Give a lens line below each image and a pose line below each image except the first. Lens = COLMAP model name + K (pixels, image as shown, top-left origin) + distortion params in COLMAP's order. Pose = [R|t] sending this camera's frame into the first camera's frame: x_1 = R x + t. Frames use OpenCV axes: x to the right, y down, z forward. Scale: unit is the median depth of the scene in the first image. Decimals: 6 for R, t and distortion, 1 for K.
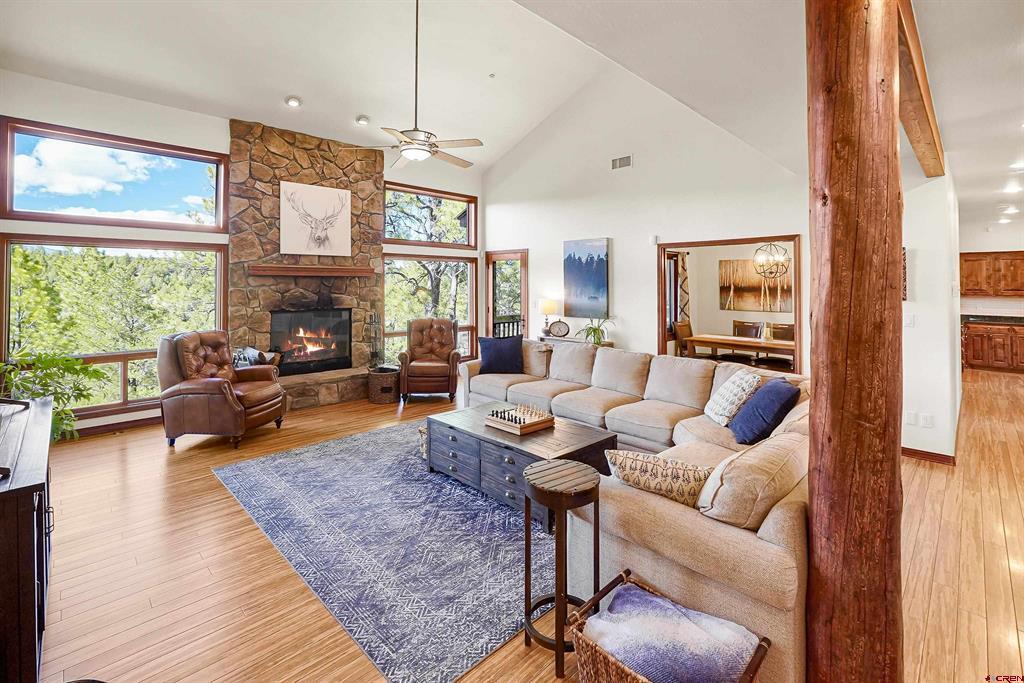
lens RADIAL K [[456.5, 0, 506.8], [0, 456.5, 284.6], [0, 0, 1]] dist [-0.002763, 0.000136]
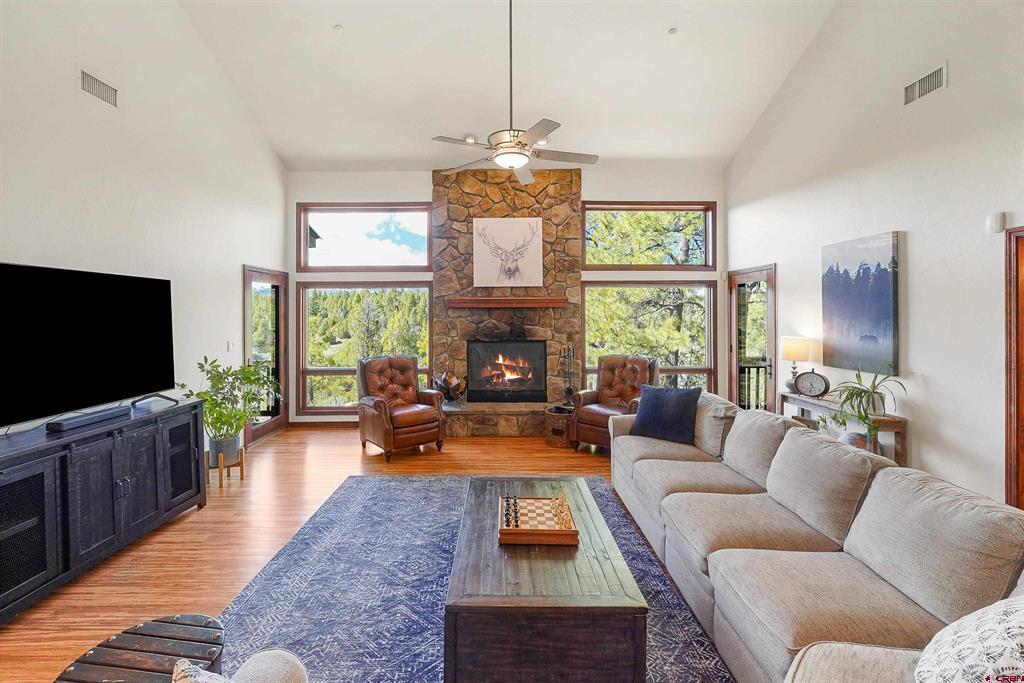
lens RADIAL K [[438.8, 0, 509.9], [0, 438.8, 322.8], [0, 0, 1]] dist [-0.010403, 0.000255]
pose [[0.726798, 0.008842, -0.686794, 0.250992], [0.002647, 0.999874, 0.015673, 0.000103], [0.686846, -0.013209, 0.726683, 0.292491]]
